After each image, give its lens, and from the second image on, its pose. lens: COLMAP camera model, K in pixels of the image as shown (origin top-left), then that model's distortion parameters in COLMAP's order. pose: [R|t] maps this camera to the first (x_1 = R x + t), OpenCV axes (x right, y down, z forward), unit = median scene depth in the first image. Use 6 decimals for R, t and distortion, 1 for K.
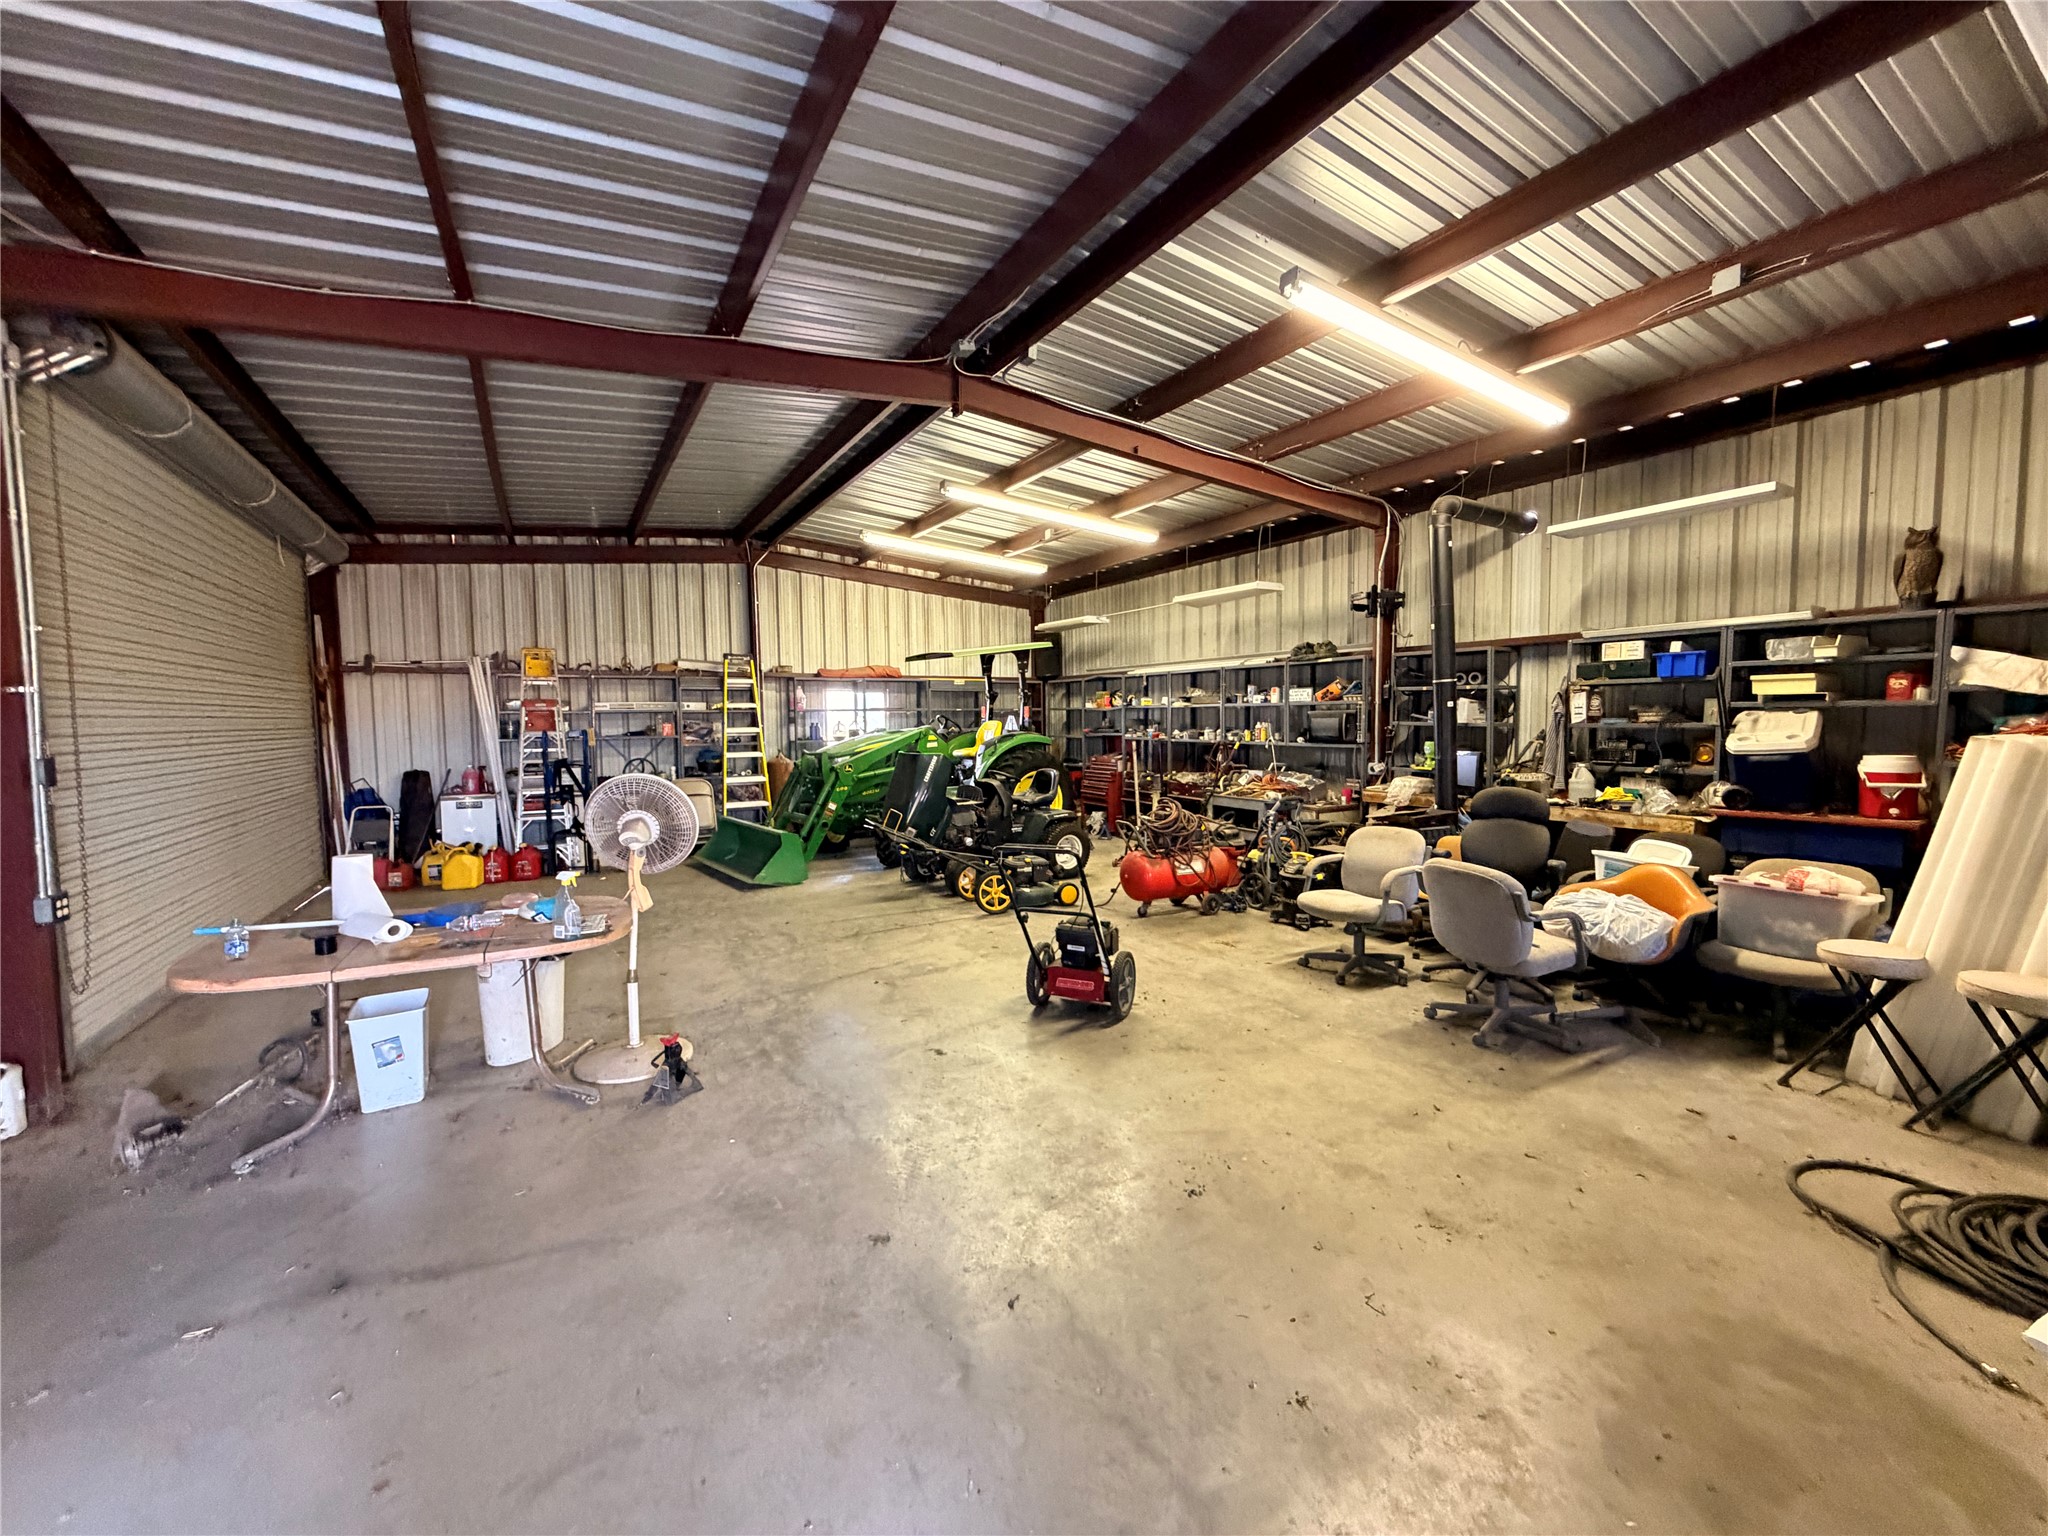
lens RADIAL K [[823.4, 0, 1013.0], [0, 823.4, 767.9], [0, 0, 1]] dist [0.002568, 0.000007]
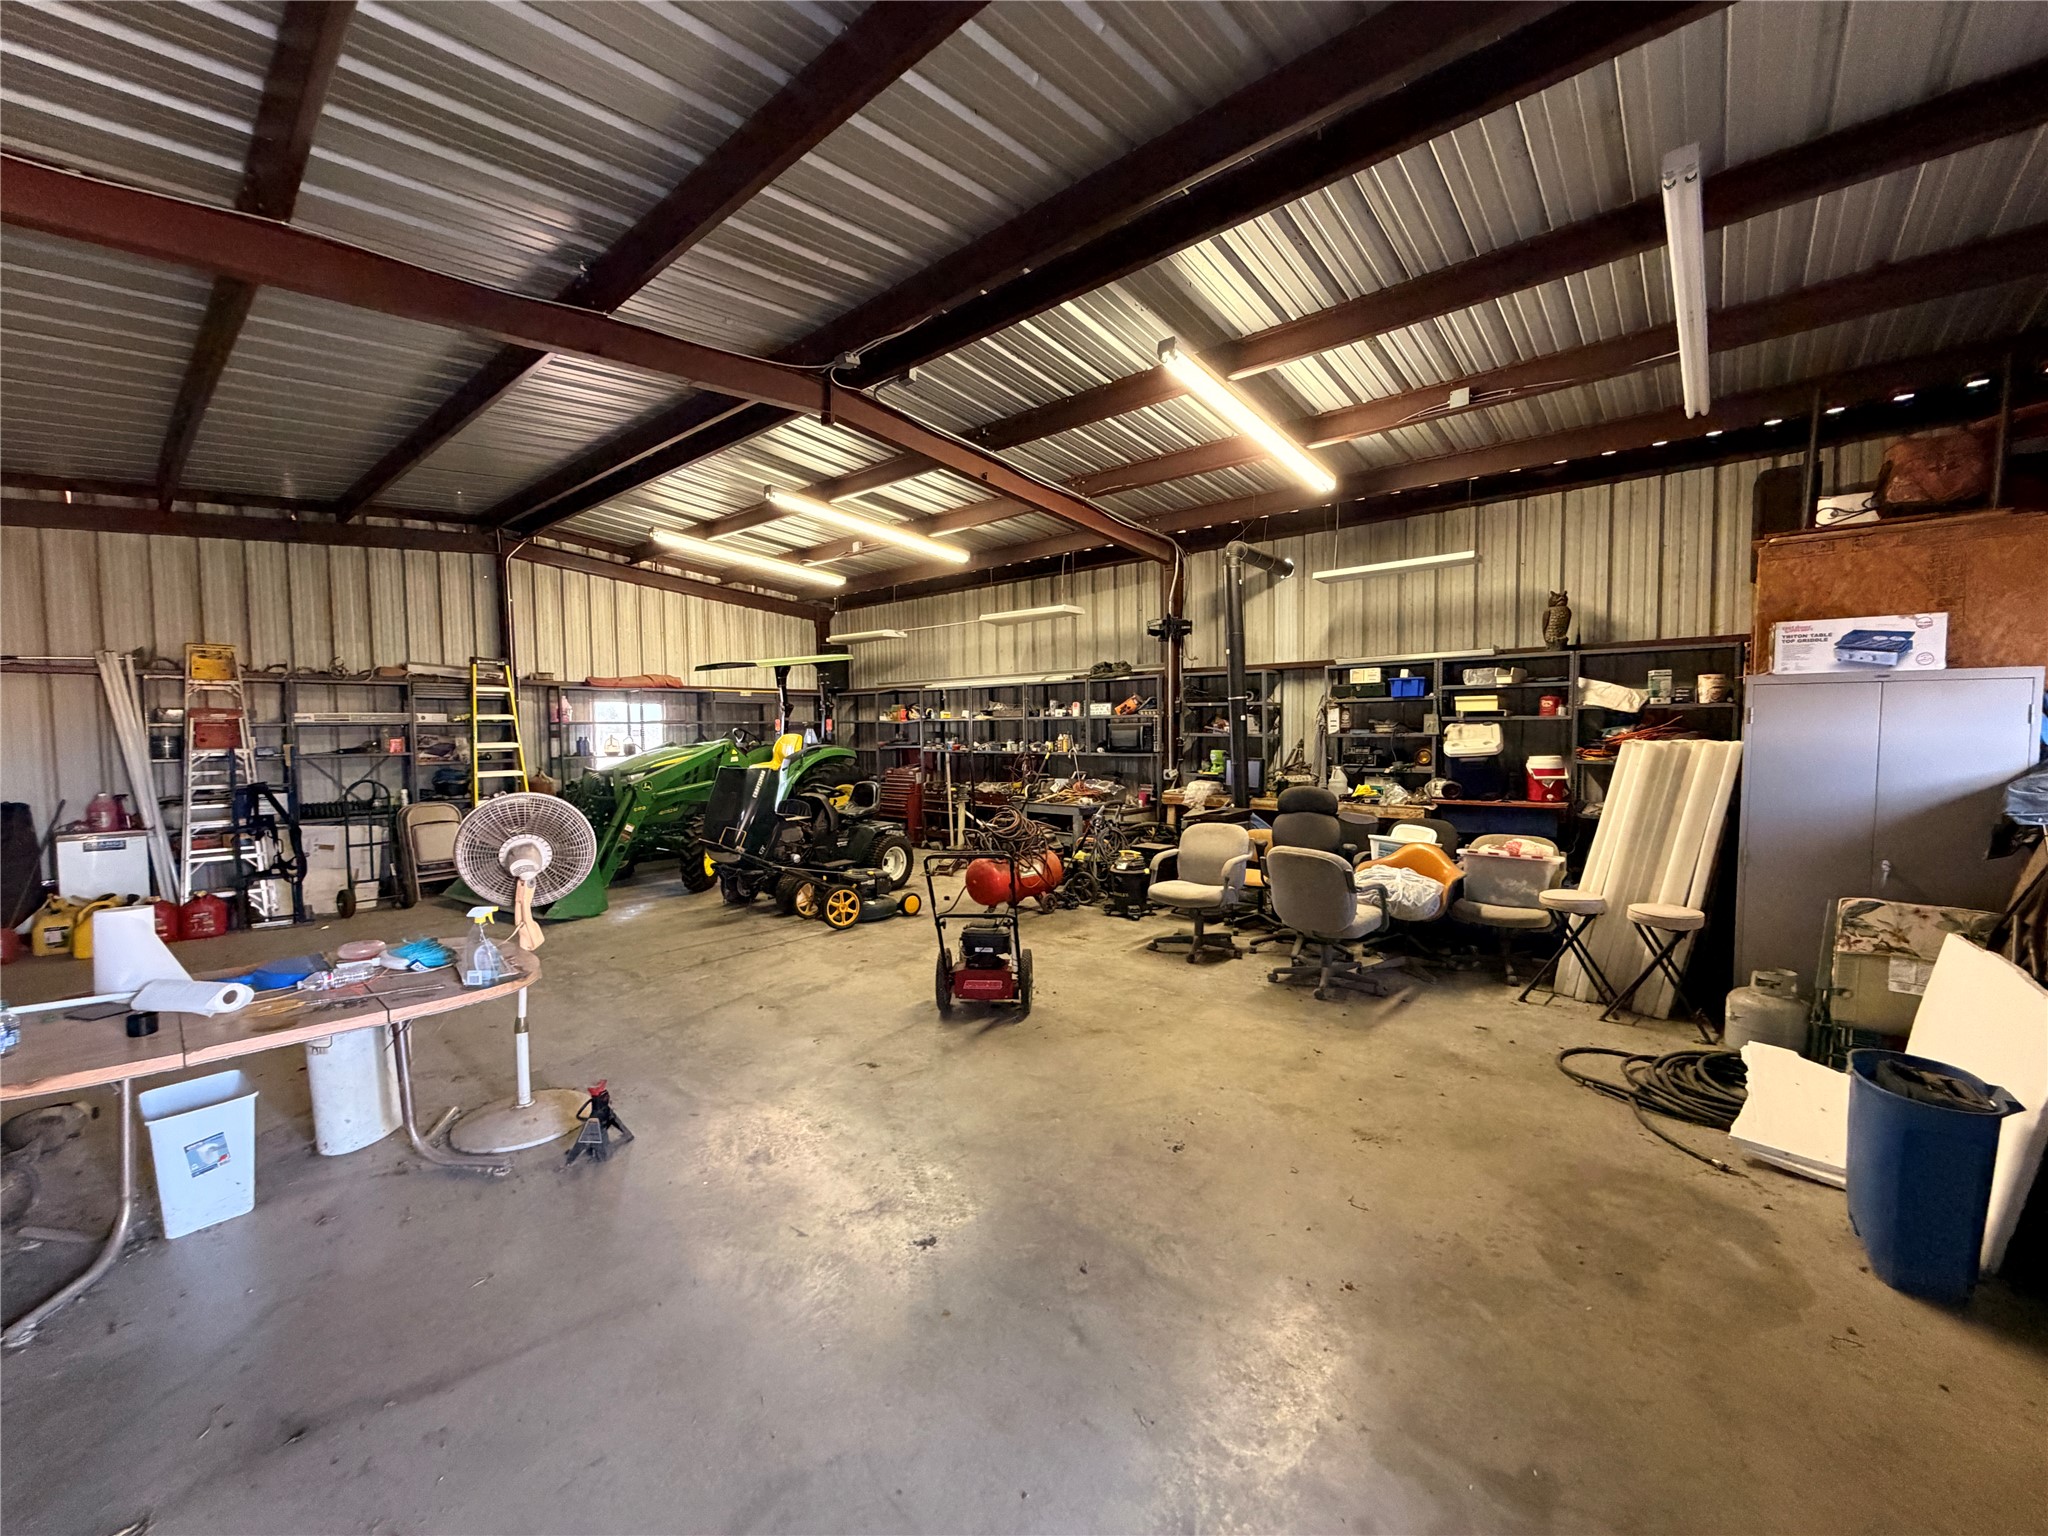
lens RADIAL K [[823.4, 0, 1013.0], [0, 823.4, 767.9], [0, 0, 1]] dist [0.002568, 0.000007]
pose [[0.944291, -0.016711, 0.328689, -0.175147], [0.022248, 0.999667, -0.013092, 0.002265], [-0.328360, 0.019676, 0.944348, -0.000874]]
